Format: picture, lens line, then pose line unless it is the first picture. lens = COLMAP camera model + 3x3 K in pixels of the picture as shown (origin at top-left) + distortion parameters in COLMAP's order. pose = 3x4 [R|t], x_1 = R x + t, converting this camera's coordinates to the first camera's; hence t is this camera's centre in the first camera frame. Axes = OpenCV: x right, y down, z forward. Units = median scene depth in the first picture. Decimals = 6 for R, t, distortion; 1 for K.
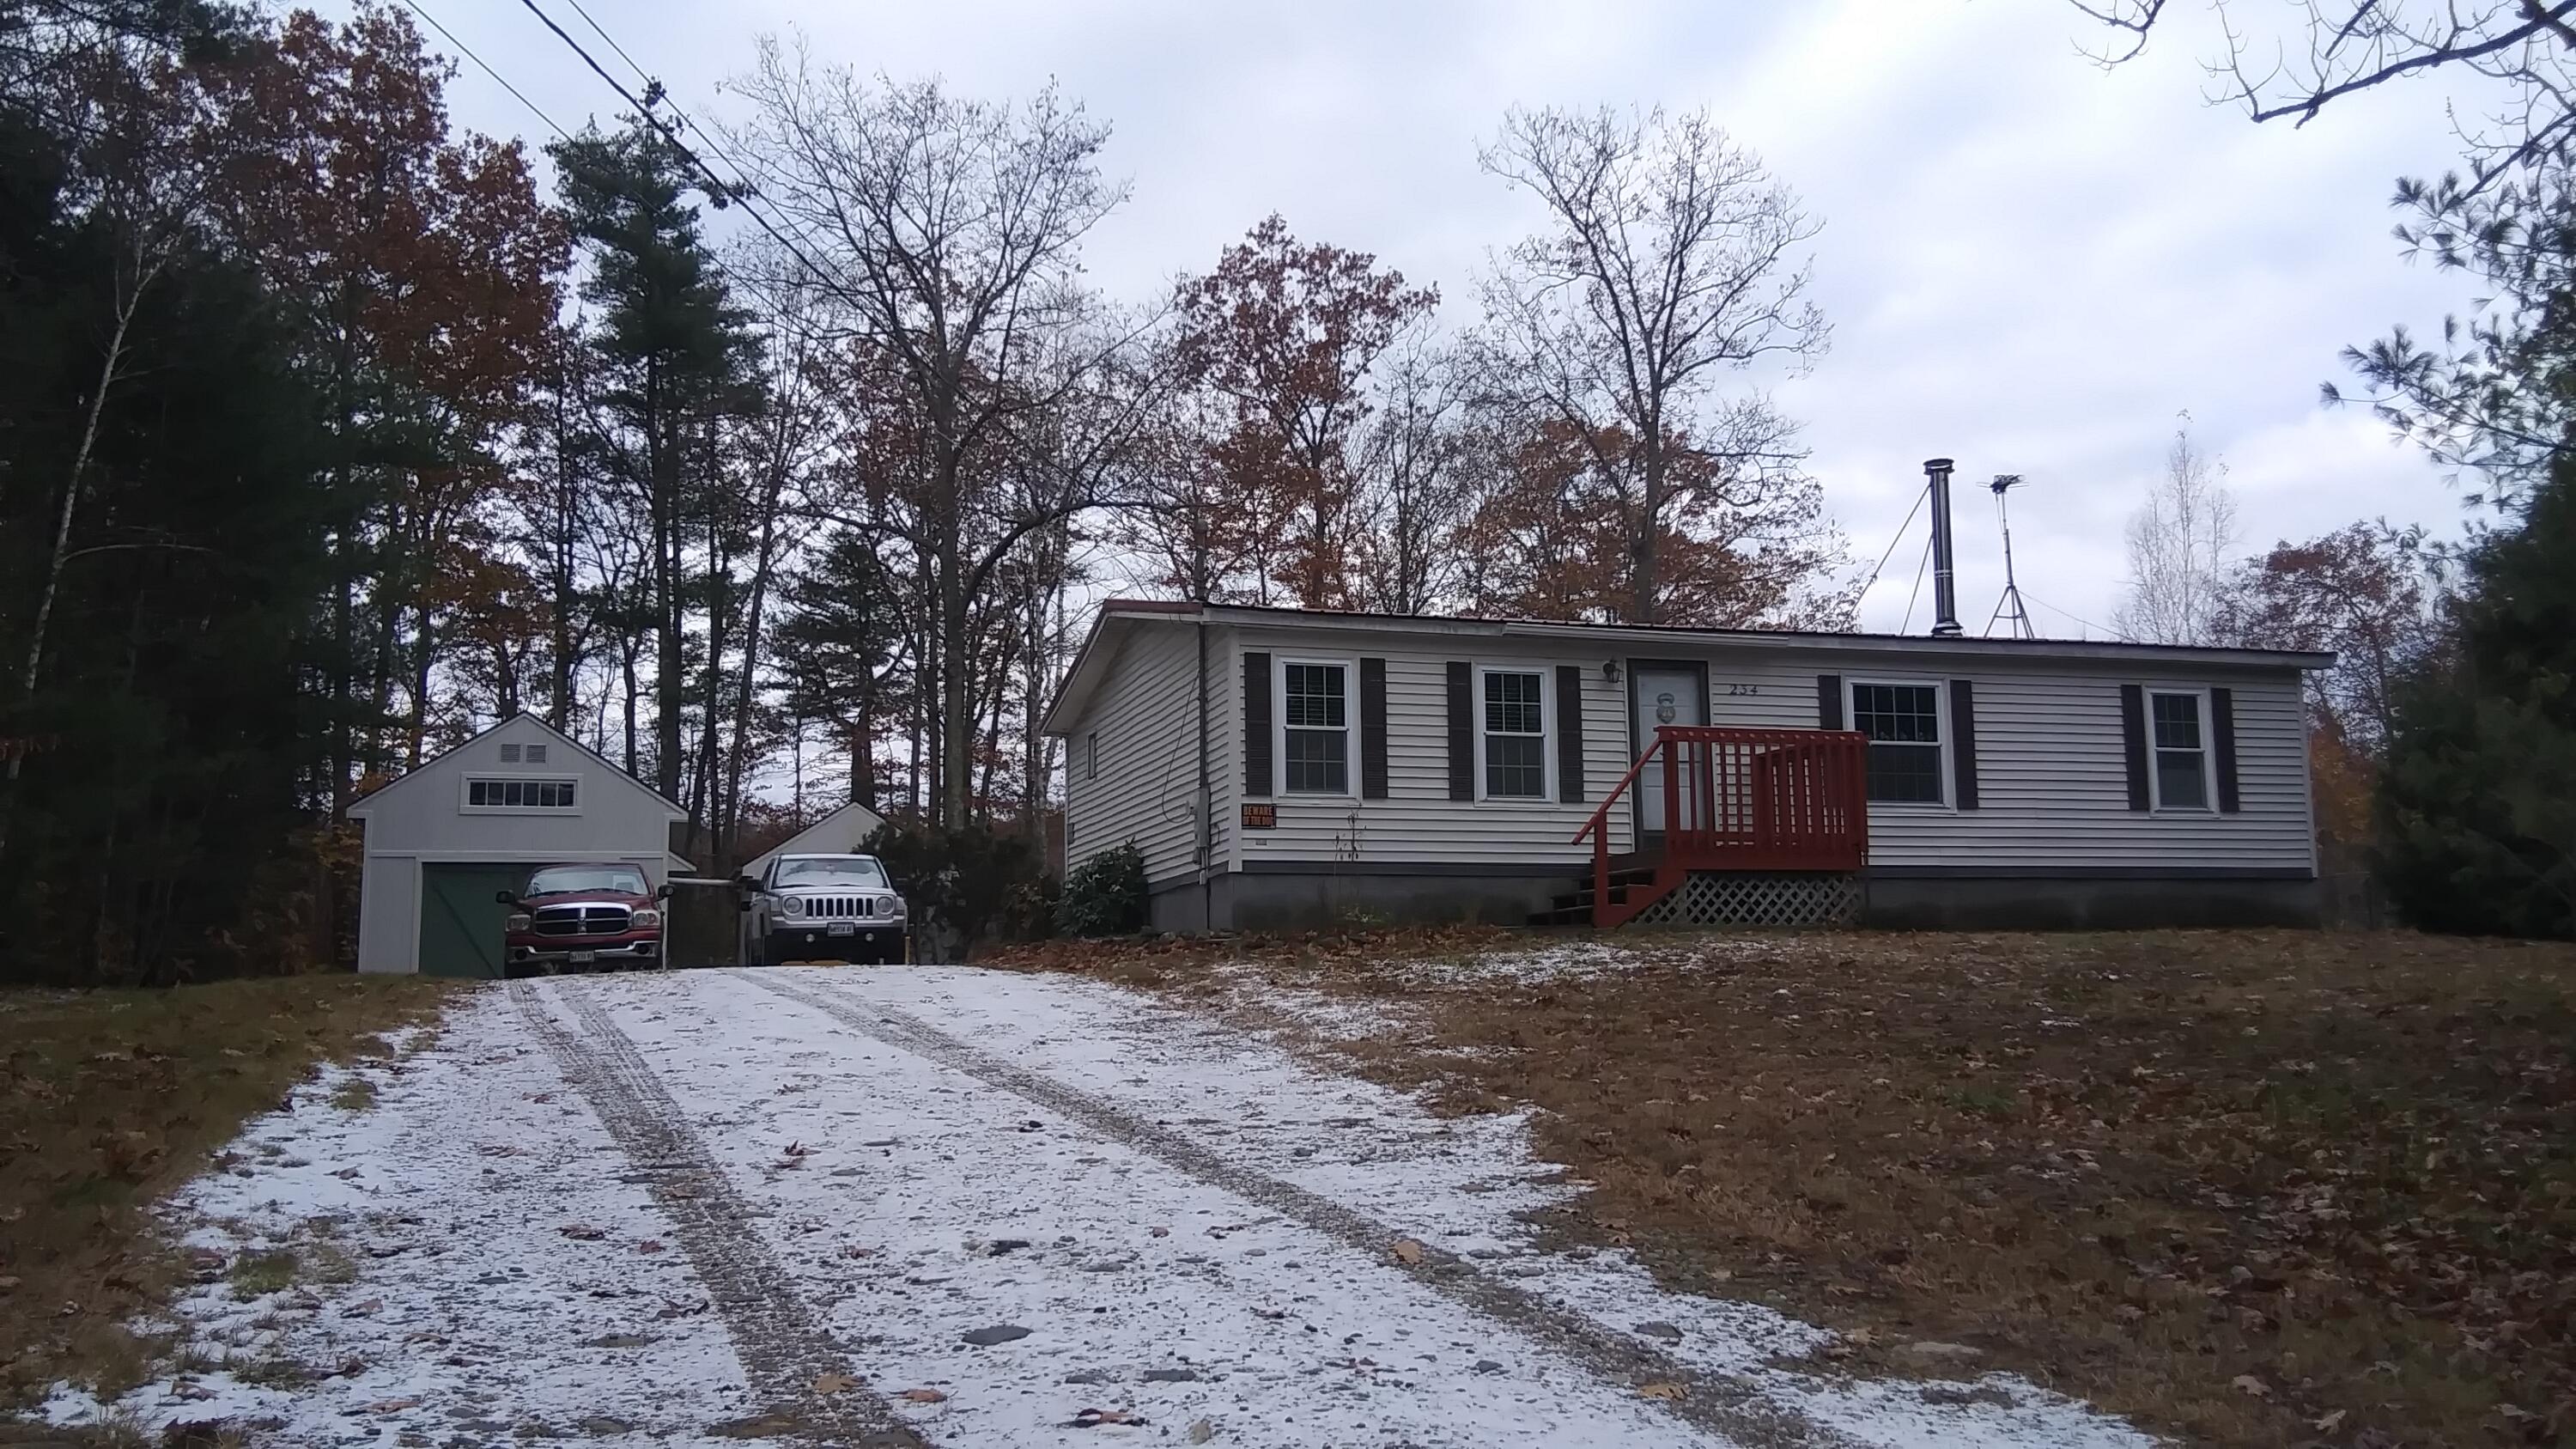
lens RADIAL K [[2044.6, 0, 1301.6], [0, 2044.6, 720.6], [0, 0, 1]] dist [0.089486, -0.156531]
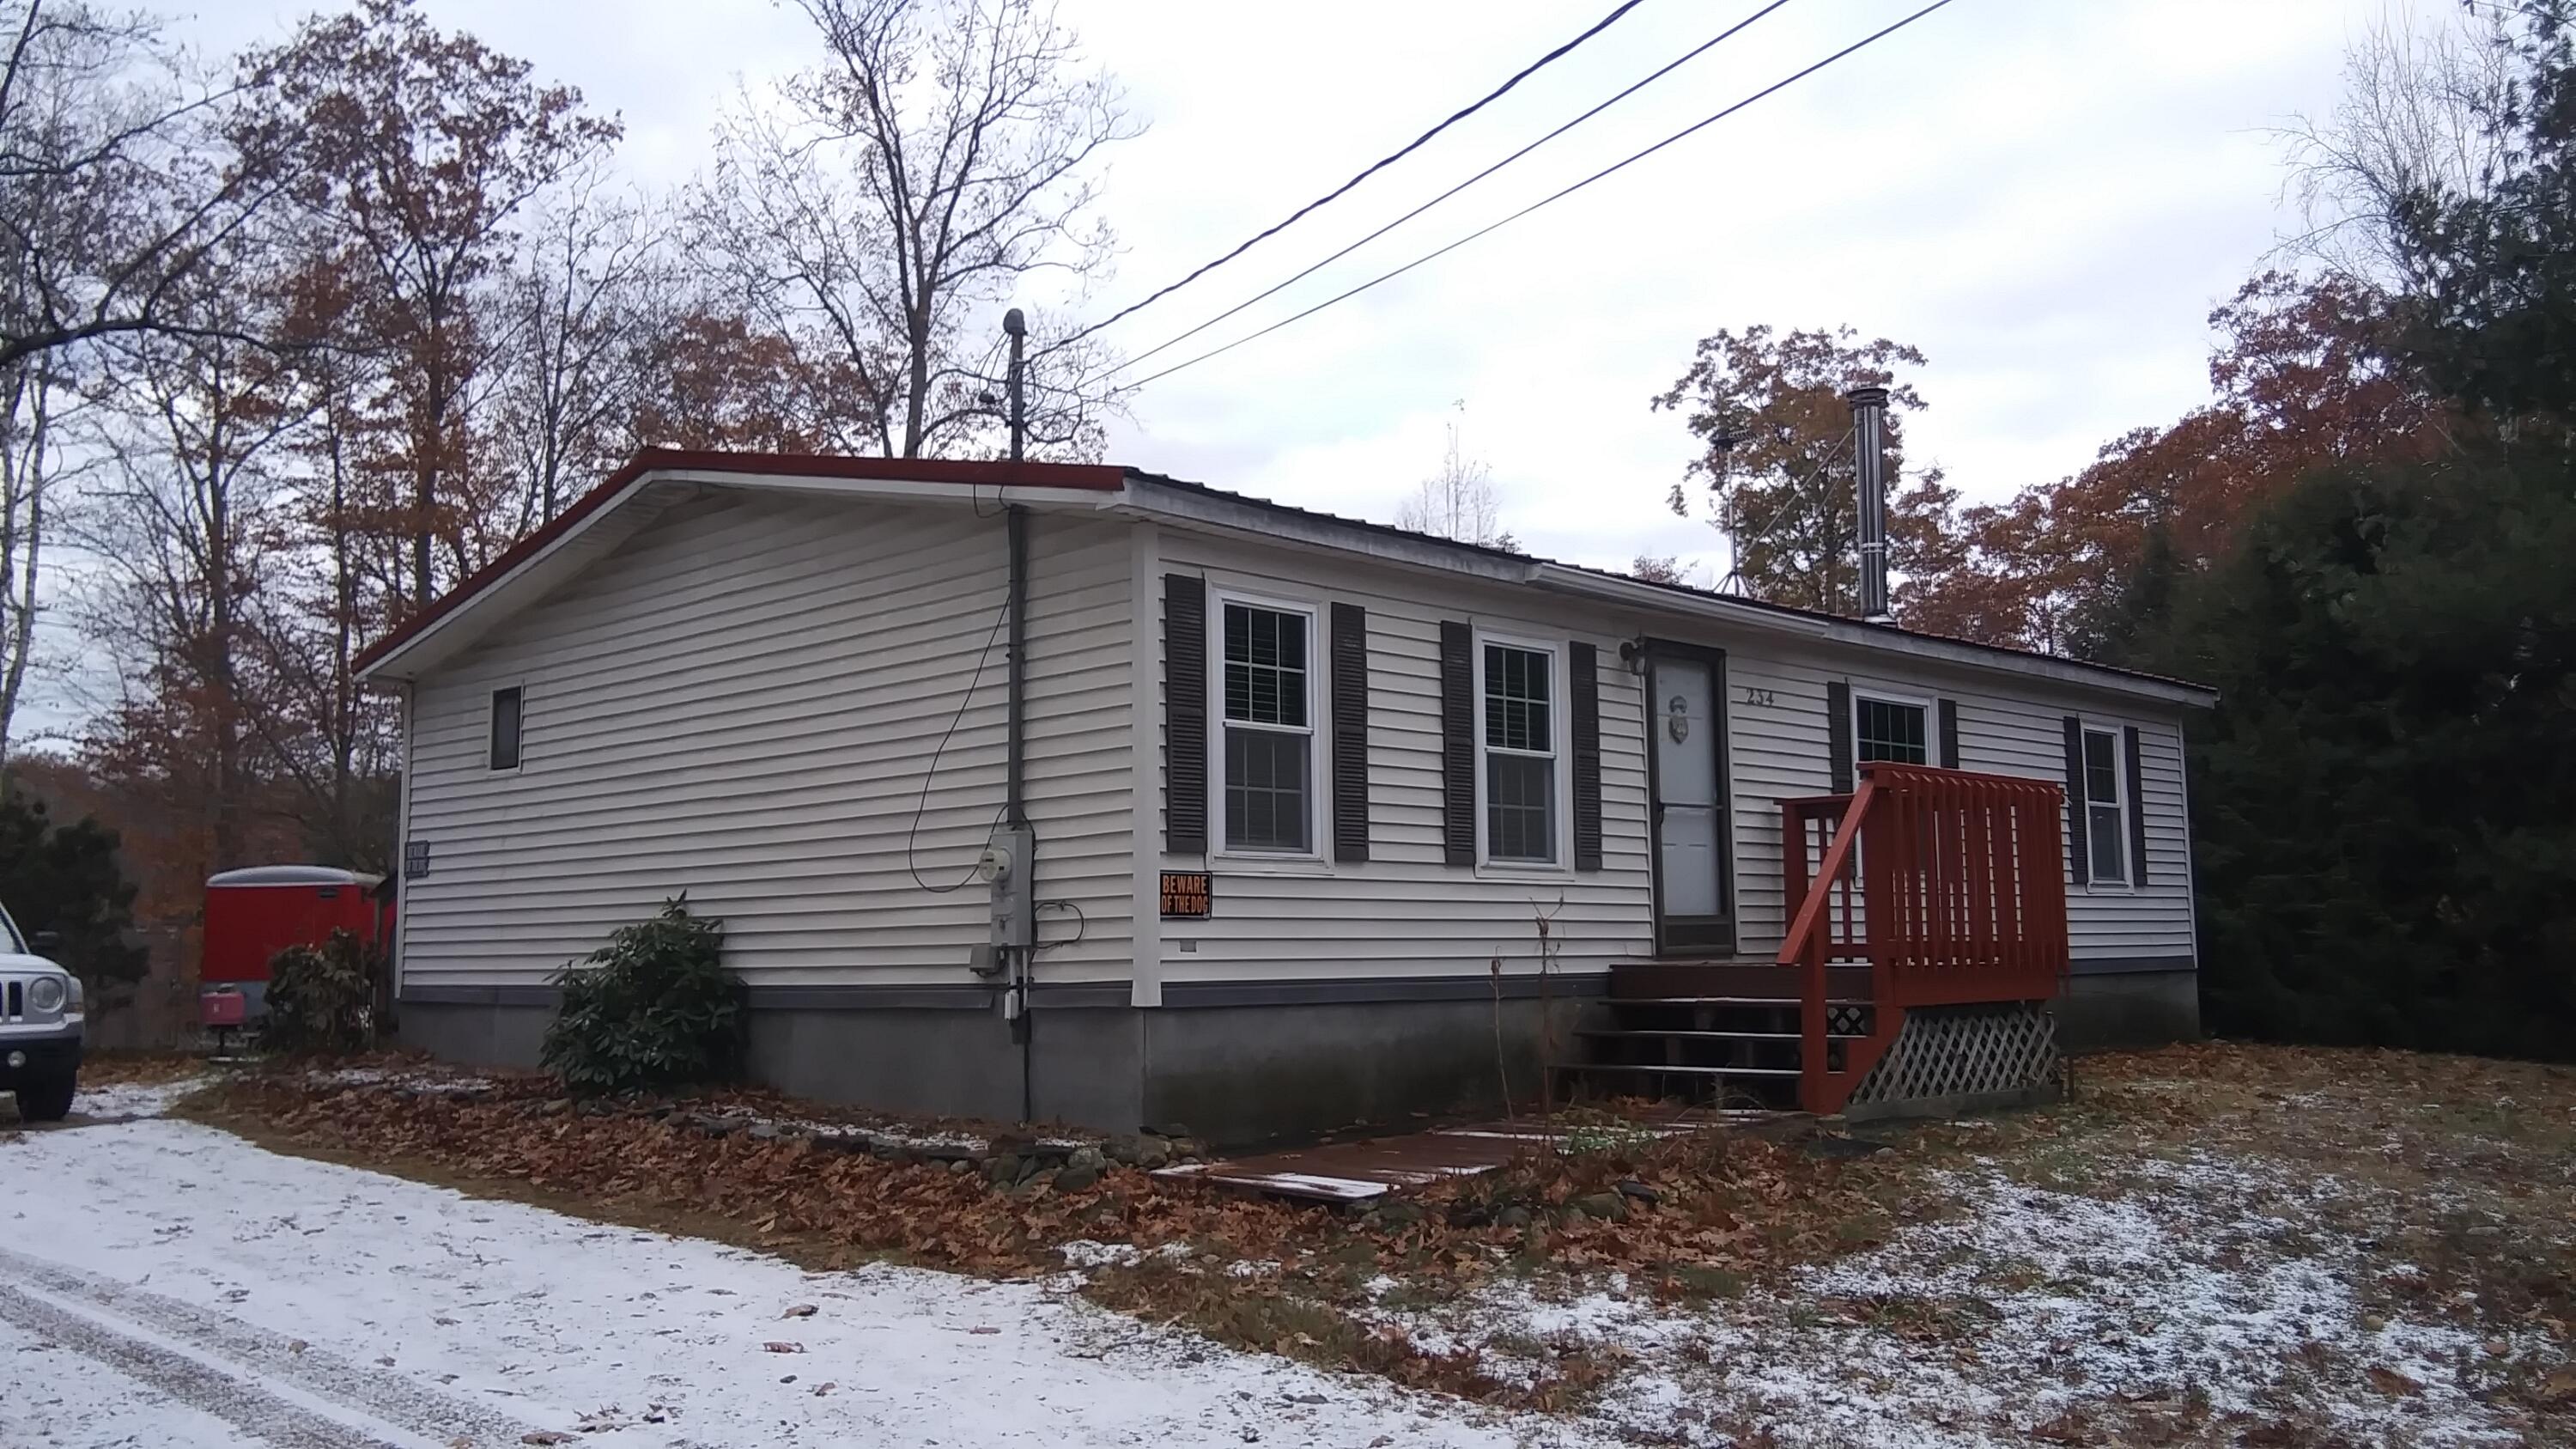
lens RADIAL K [[2044.6, 0, 1301.6], [0, 2044.6, 720.6], [0, 0, 1]] dist [0.089486, -0.156531]
pose [[0.877358, 0.055699, 0.476594, -0.222686], [-0.066812, 0.997745, 0.006389, -0.002058], [-0.475163, -0.037447, 0.879101, 0.491150]]
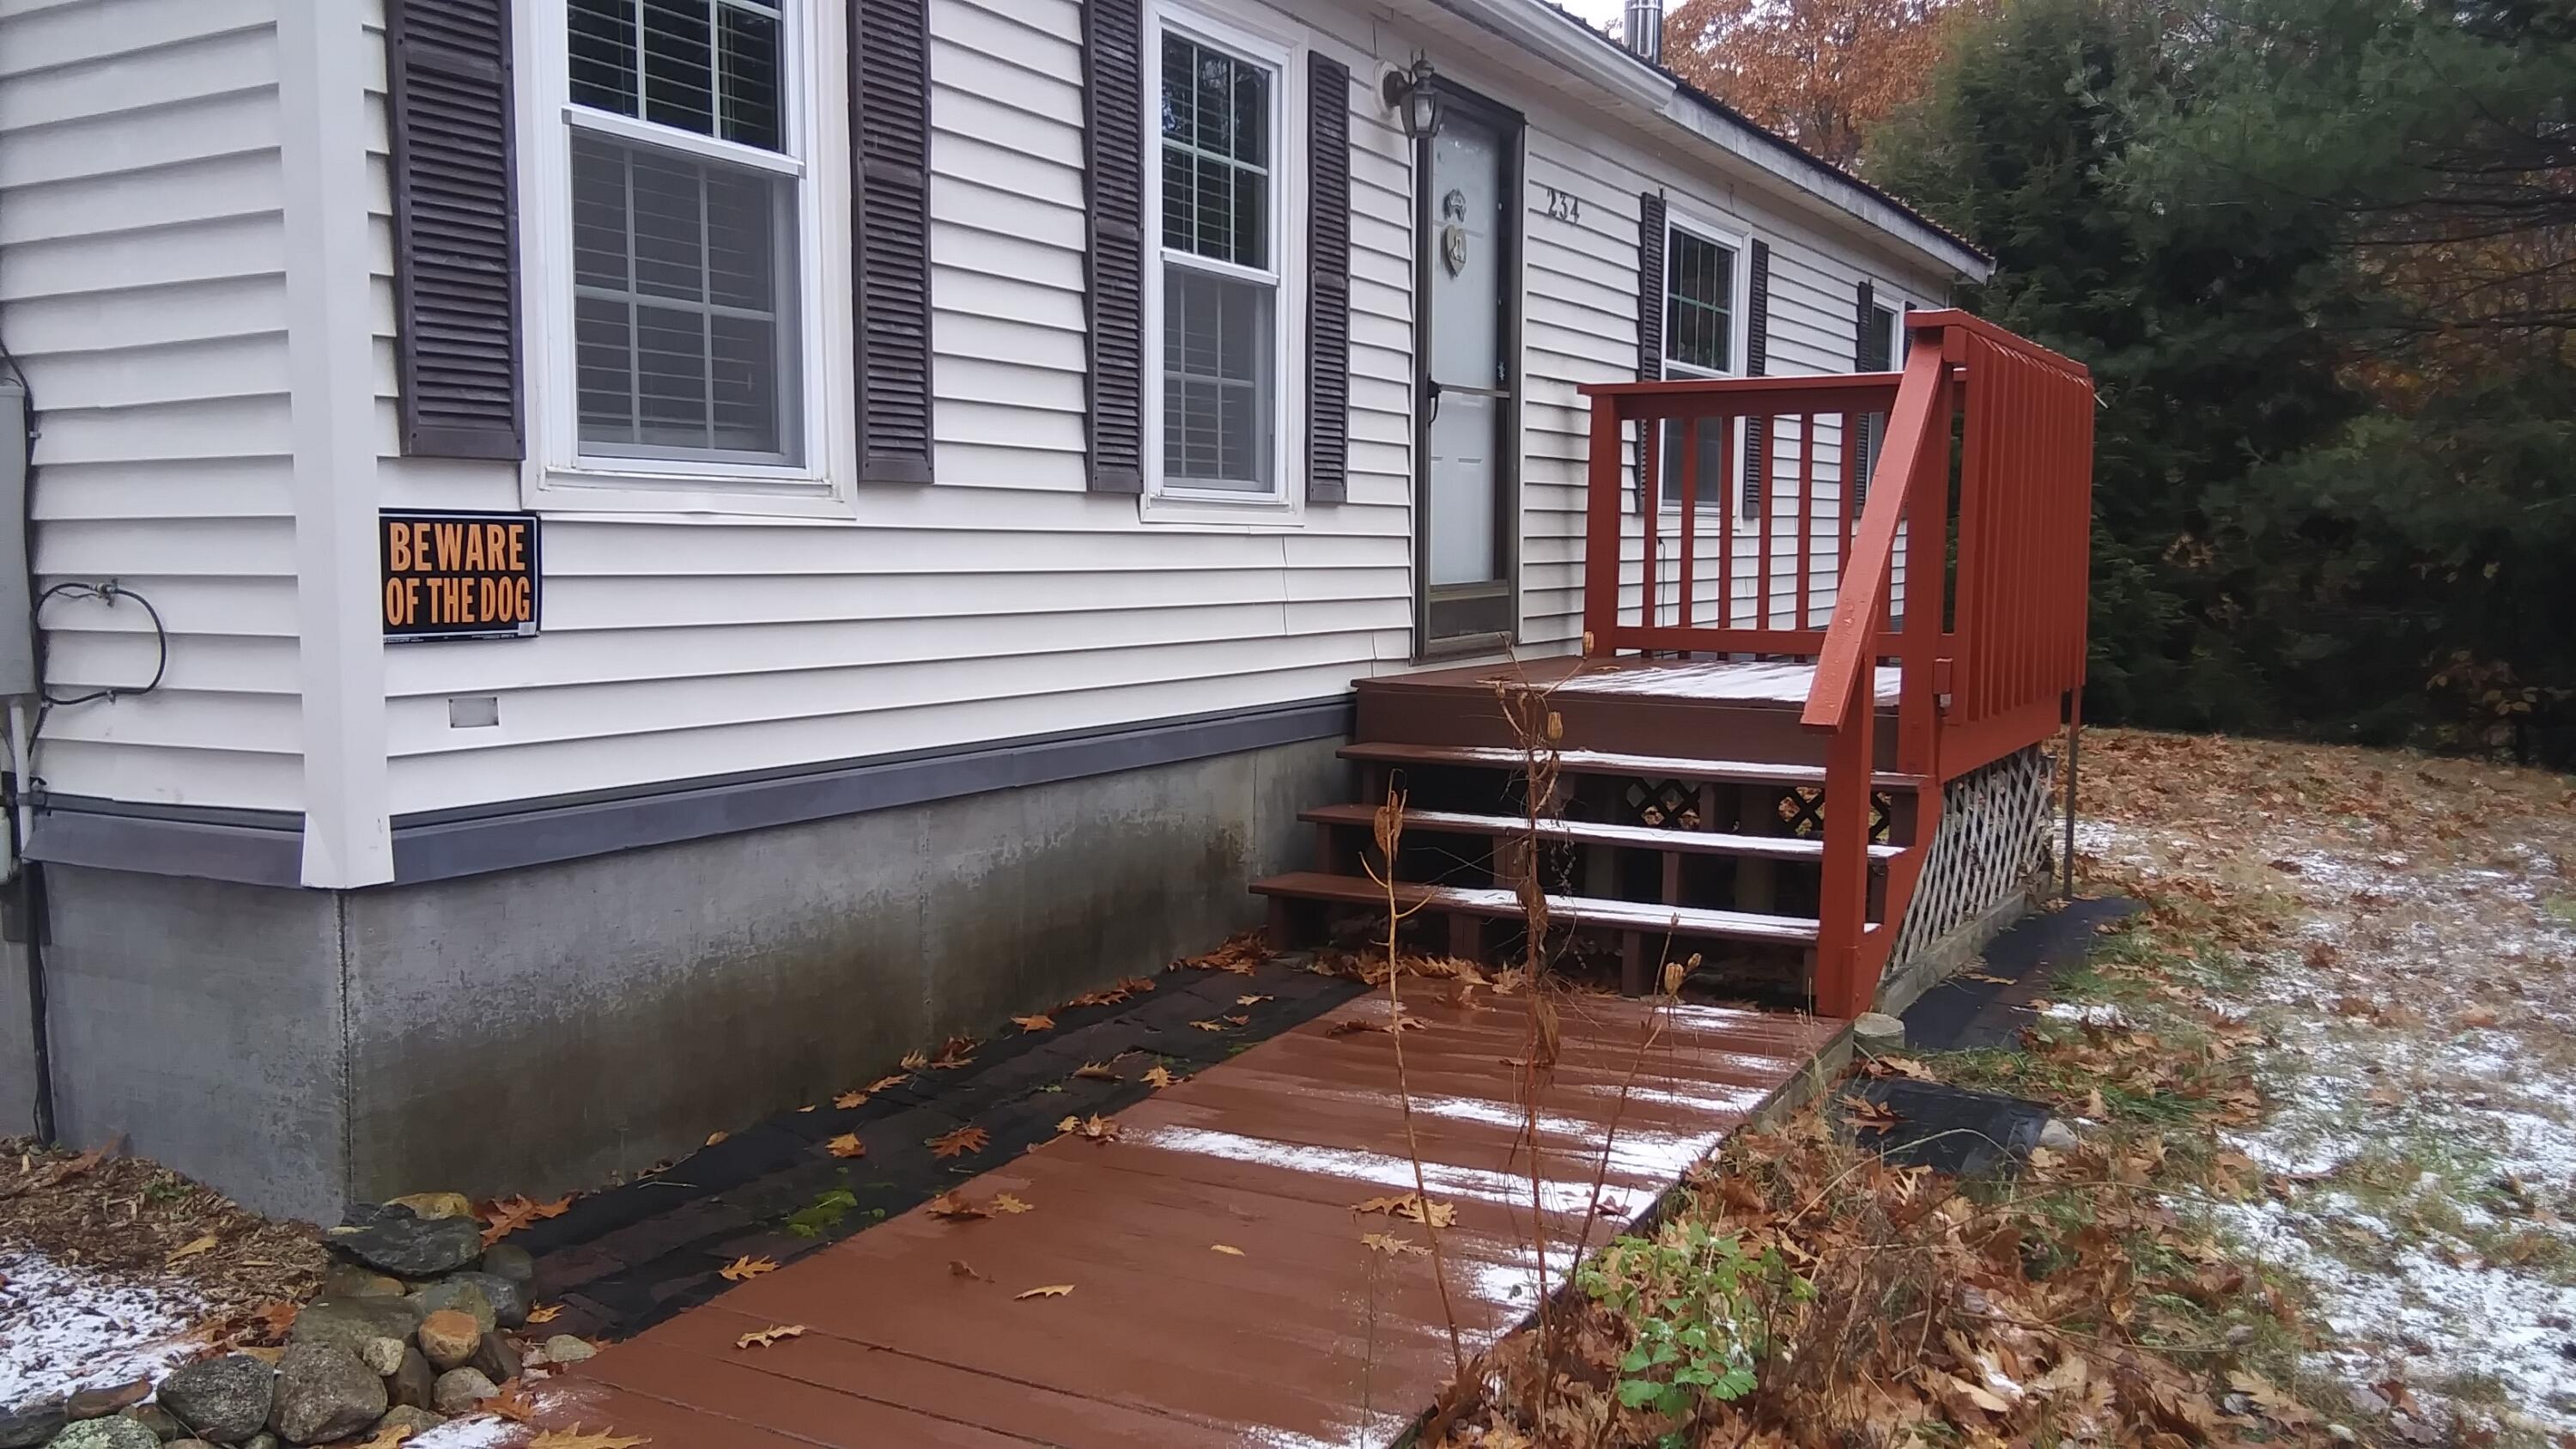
lens RADIAL K [[2044.6, 0, 1301.6], [0, 2044.6, 720.6], [0, 0, 1]] dist [0.089486, -0.156531]
pose [[0.715453, -0.045180, 0.697199, -0.091460], [-0.113262, 0.977207, 0.179553, 0.015213], [-0.689419, -0.207428, 0.694028, 0.742444]]
